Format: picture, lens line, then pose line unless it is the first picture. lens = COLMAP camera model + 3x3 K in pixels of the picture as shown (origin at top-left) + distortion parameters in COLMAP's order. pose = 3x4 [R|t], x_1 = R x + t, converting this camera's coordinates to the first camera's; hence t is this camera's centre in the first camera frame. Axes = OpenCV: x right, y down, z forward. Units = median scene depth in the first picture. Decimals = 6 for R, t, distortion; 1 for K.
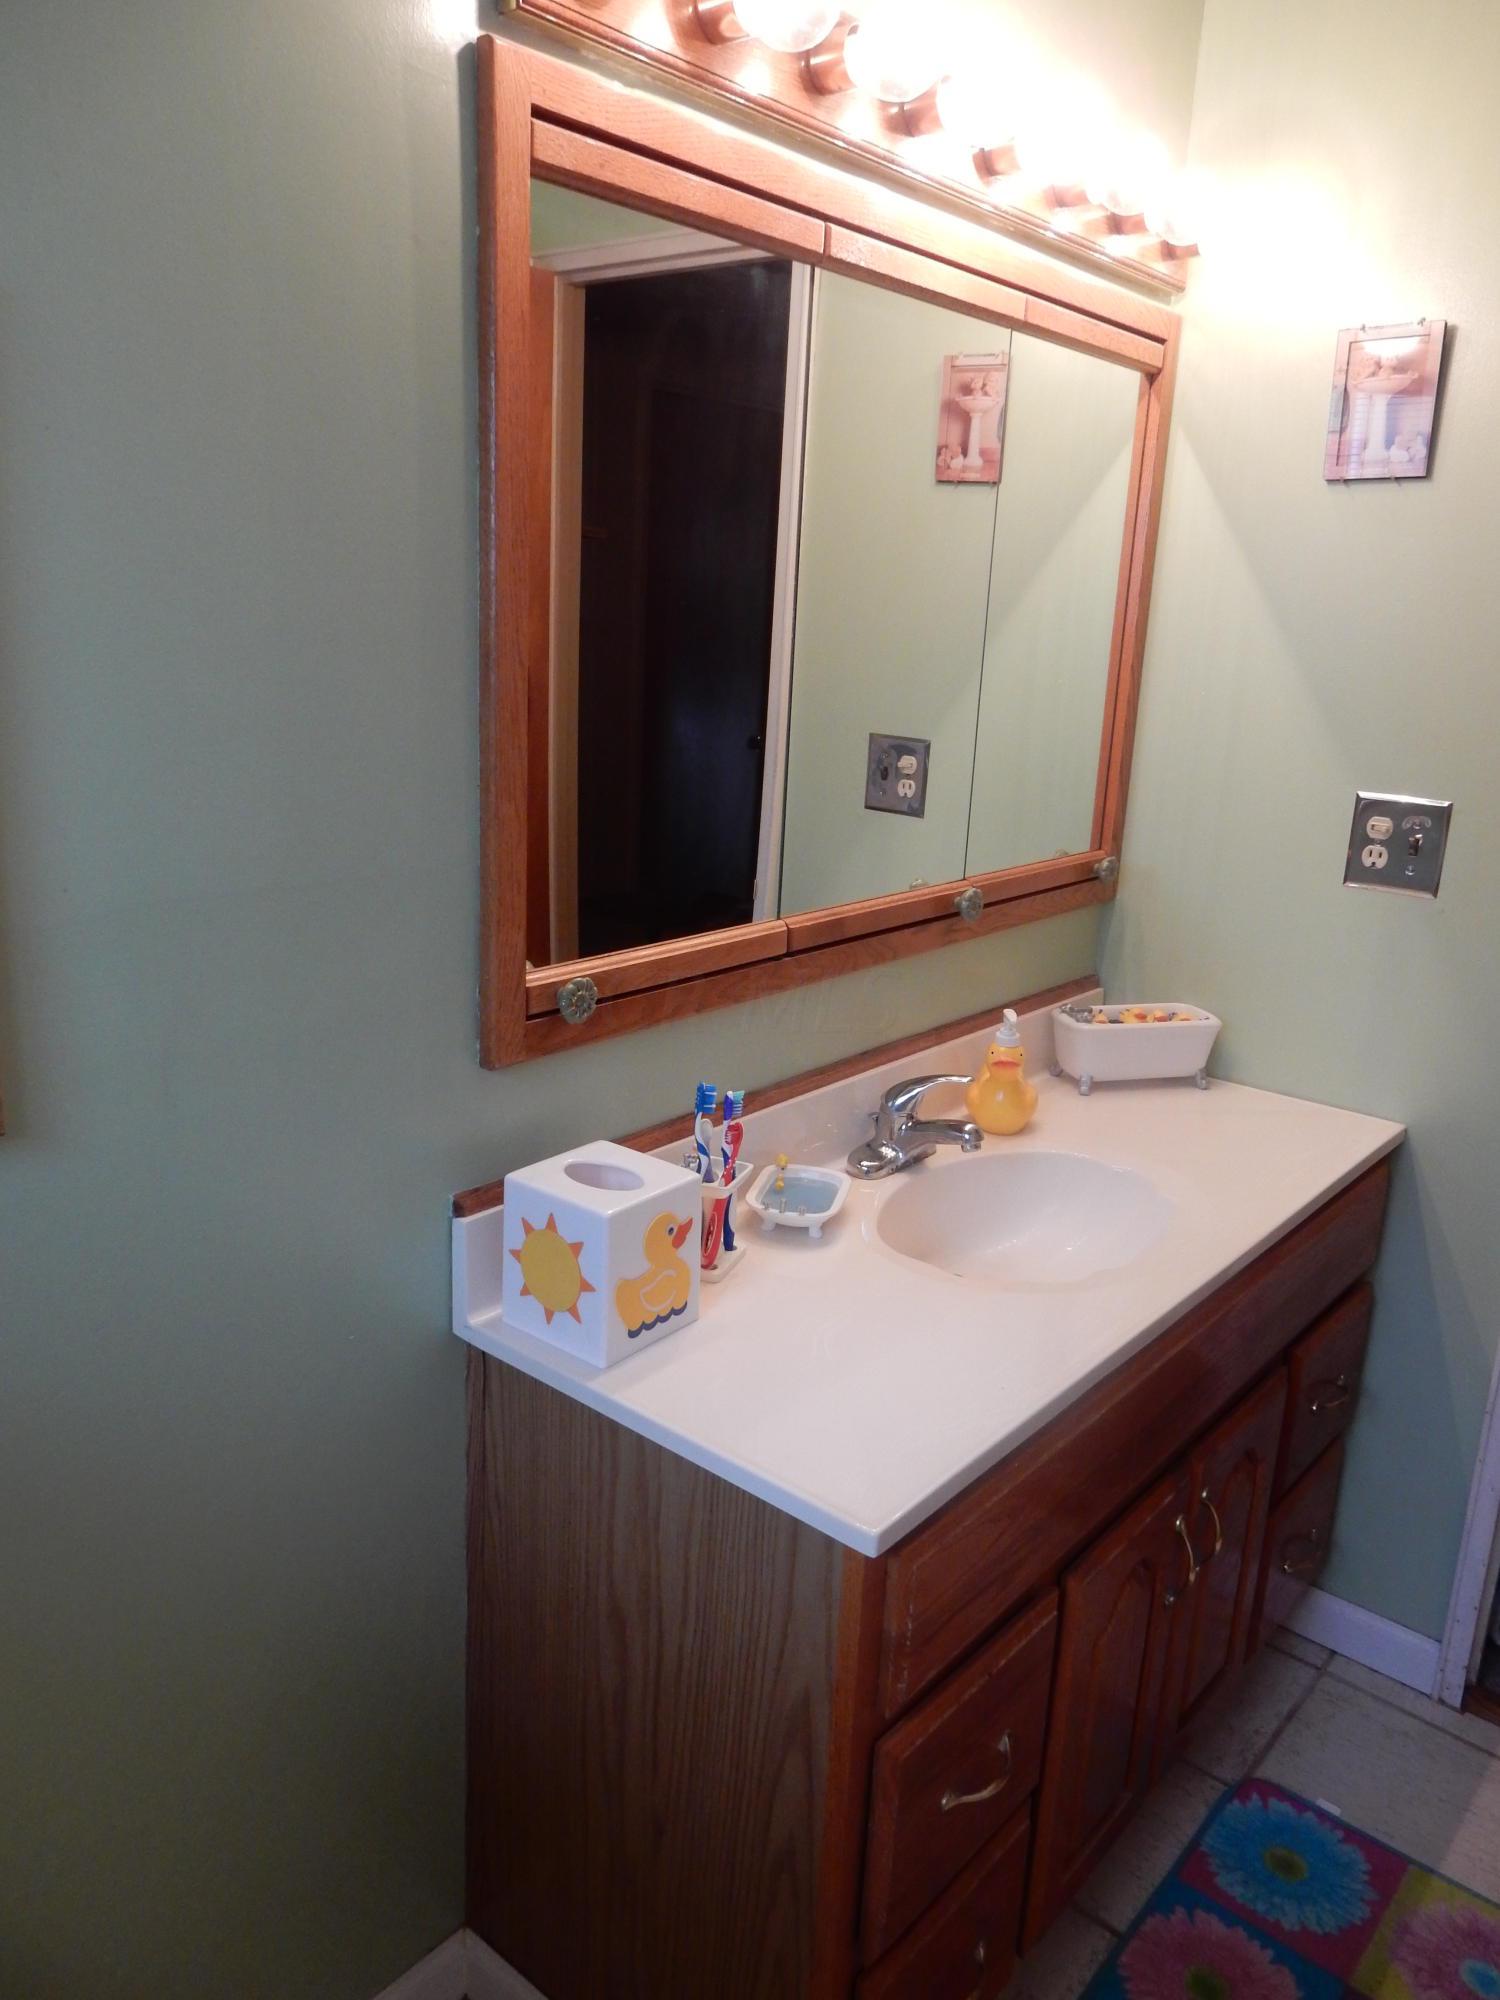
lens RADIAL K [[1466.4, 0, 721.3], [0, 1466.4, 998.7], [0, 0, 1]] dist [-0.014598, 0.023862]
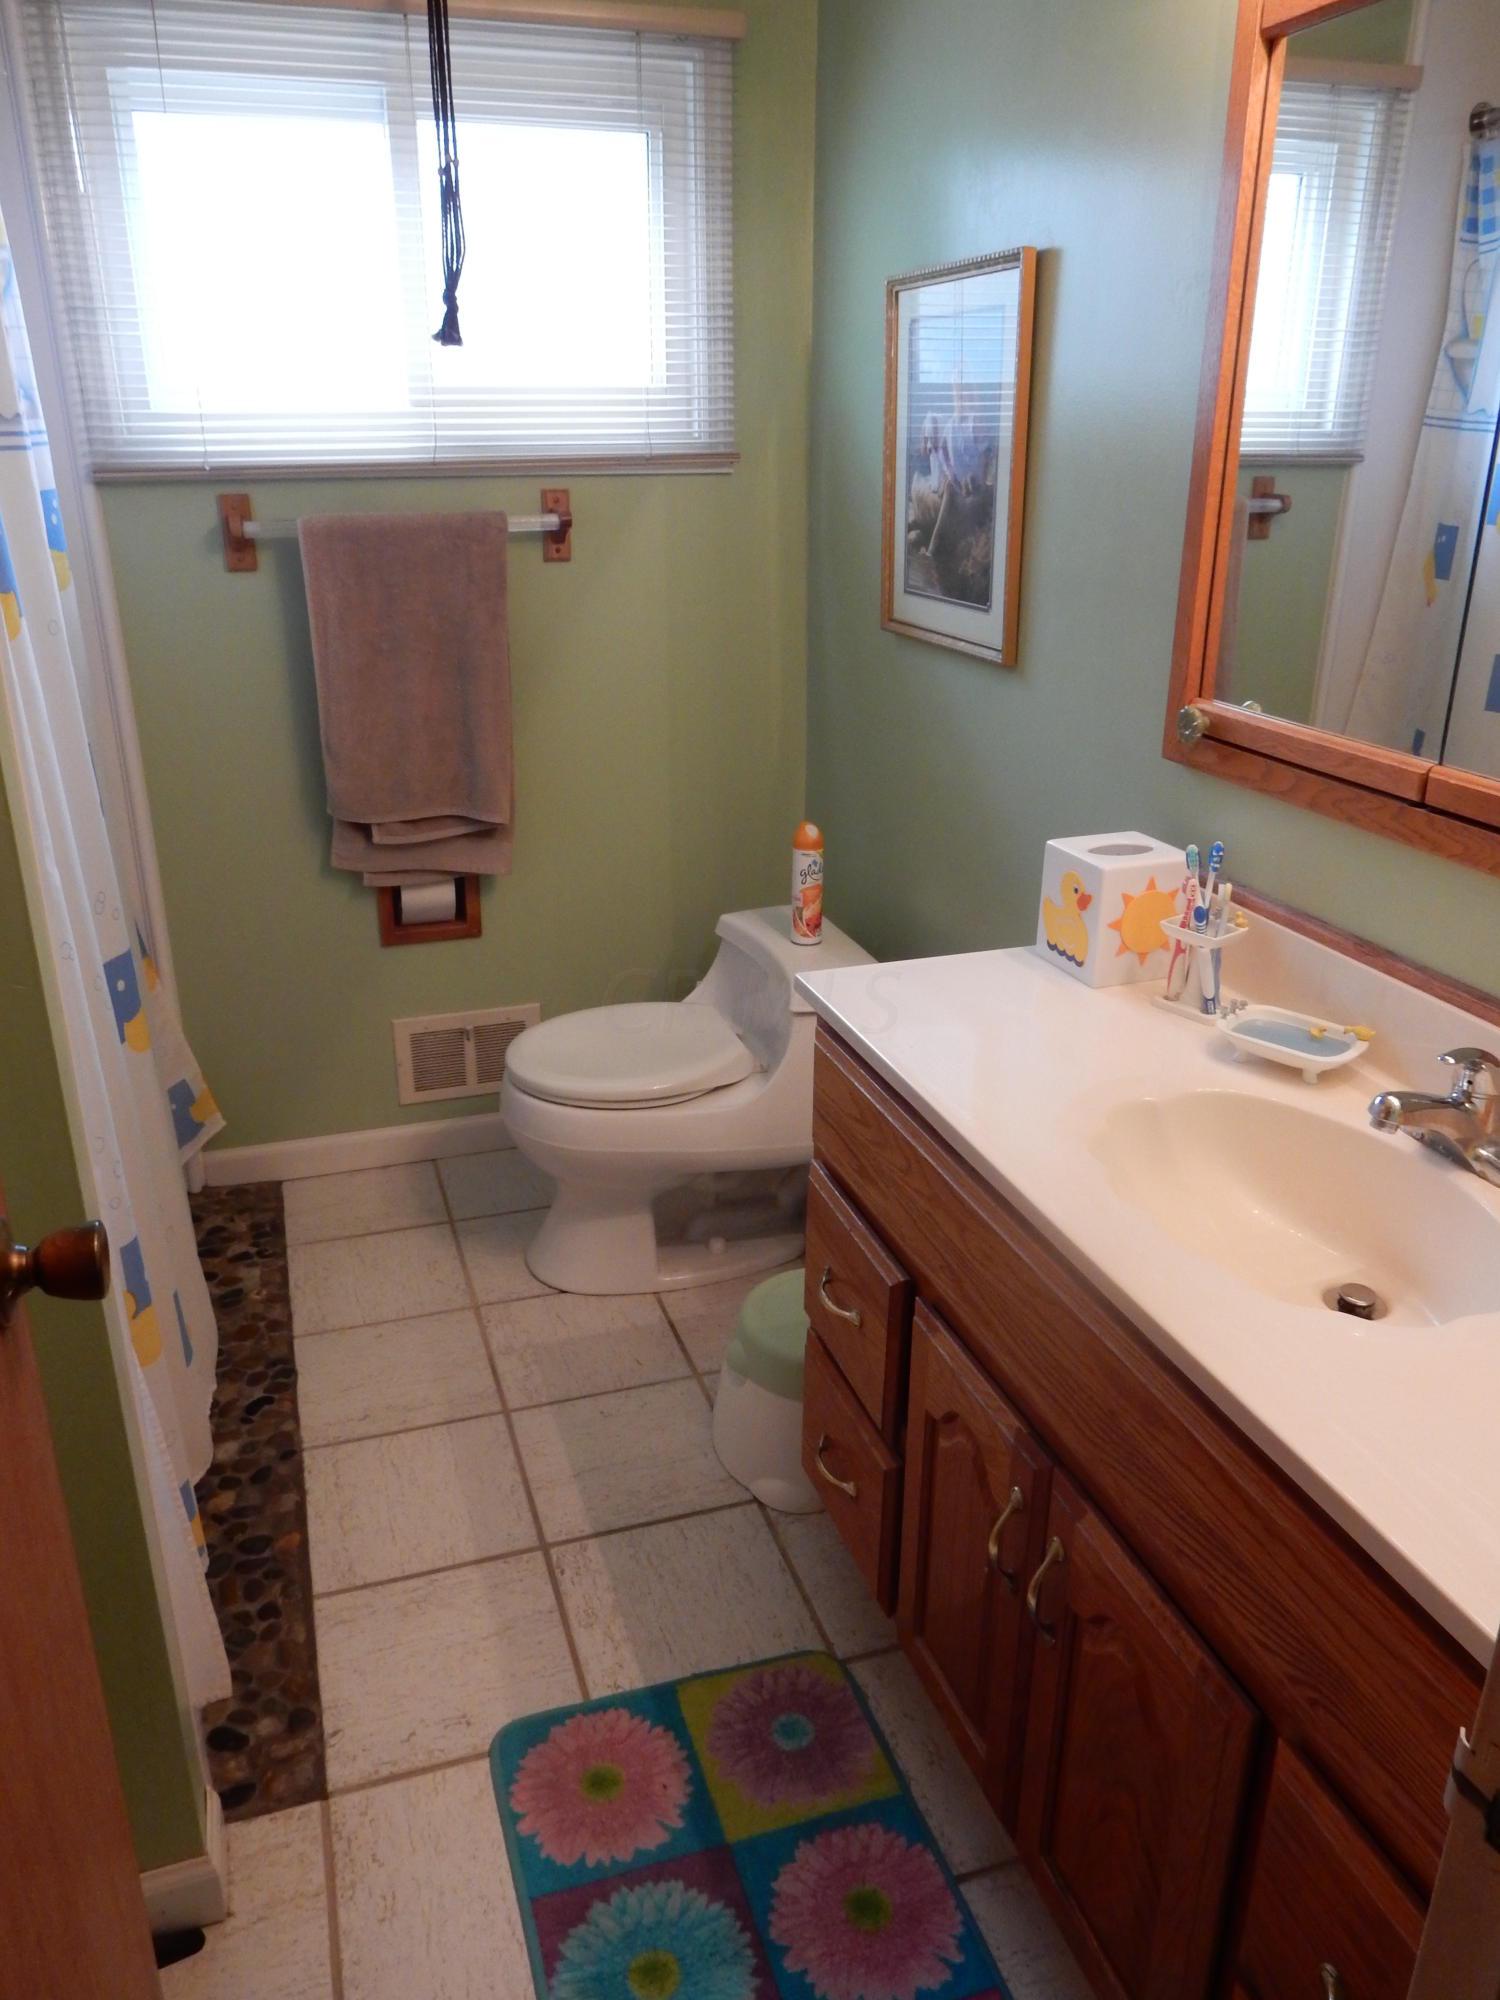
lens RADIAL K [[1466.4, 0, 721.3], [0, 1466.4, 998.7], [0, 0, 1]] dist [-0.014598, 0.023862]
pose [[-0.525848, 0.274613, -0.805029, 0.815167], [-0.241471, 0.859312, 0.450860, -0.182700], [0.815583, 0.431475, -0.385556, 0.867170]]
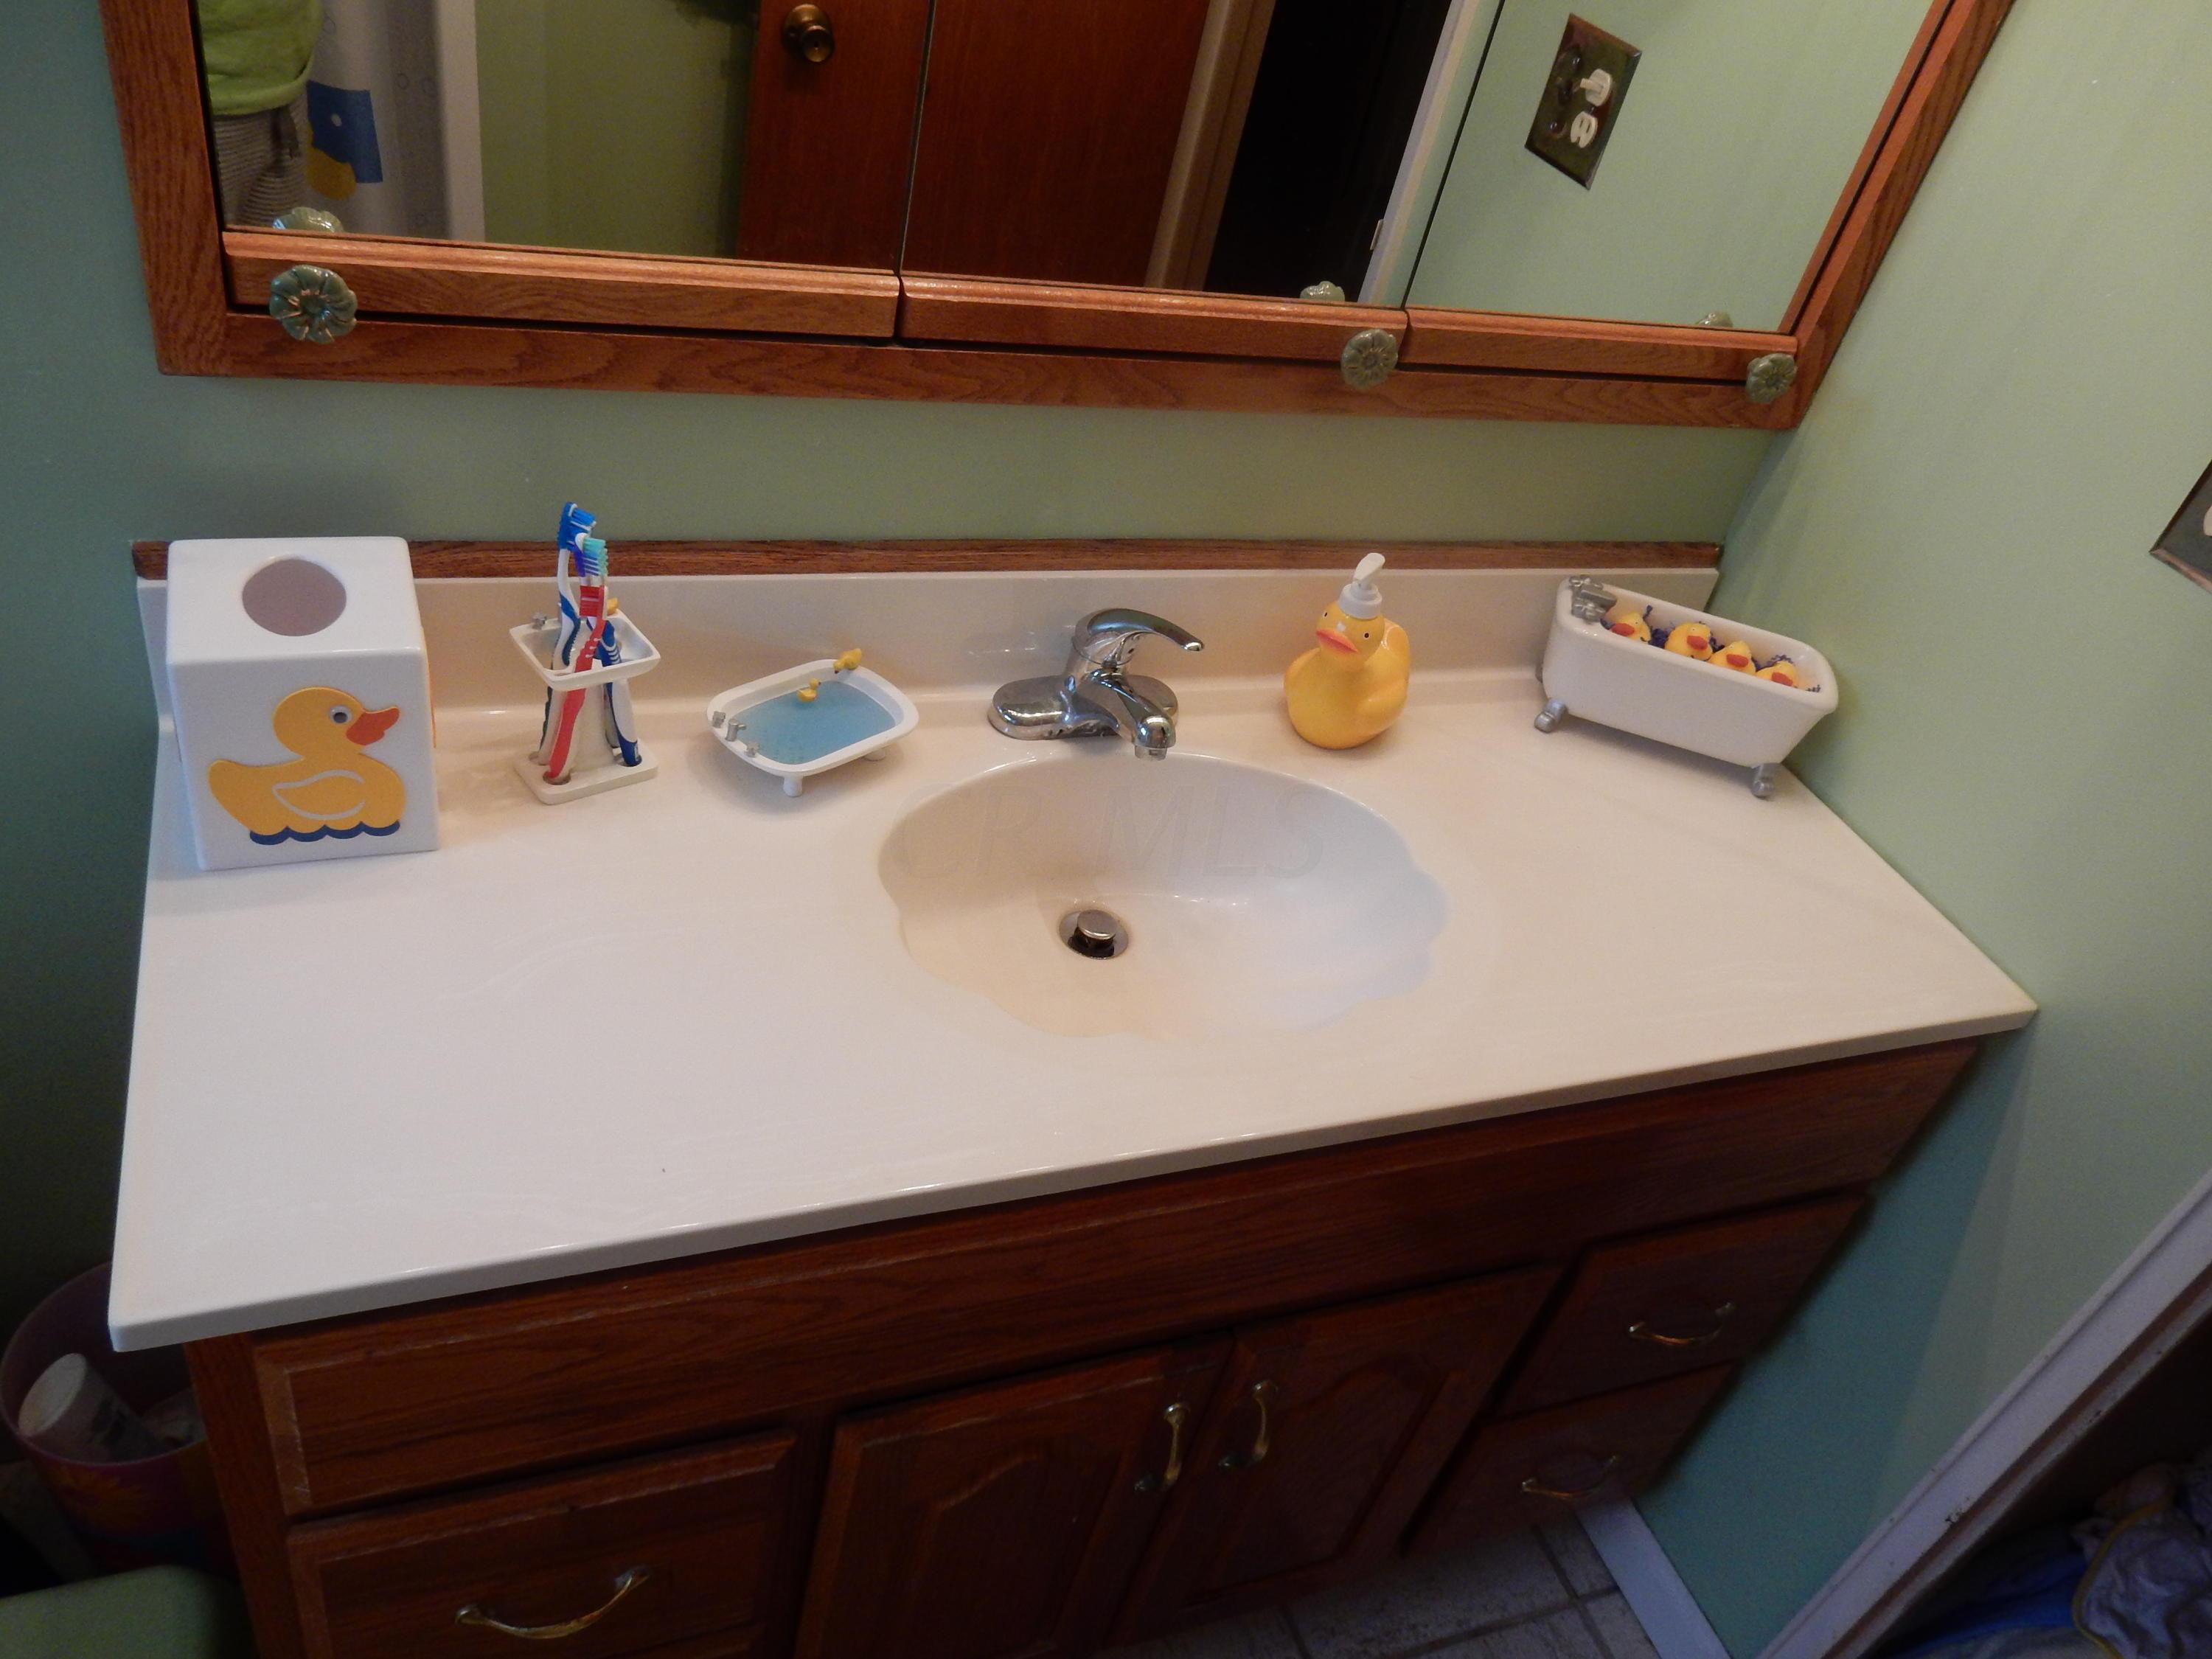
lens RADIAL K [[1621.9, 0, 1100.1], [0, 1621.9, 834.3], [0, 0, 1]] dist [-0.014598, 0.023862]
pose [[0.869092, 0.400602, -0.290165, 0.318165], [-0.282275, 0.883374, 0.374128, -0.100432], [0.406201, -0.243245, 0.880814, 0.344211]]
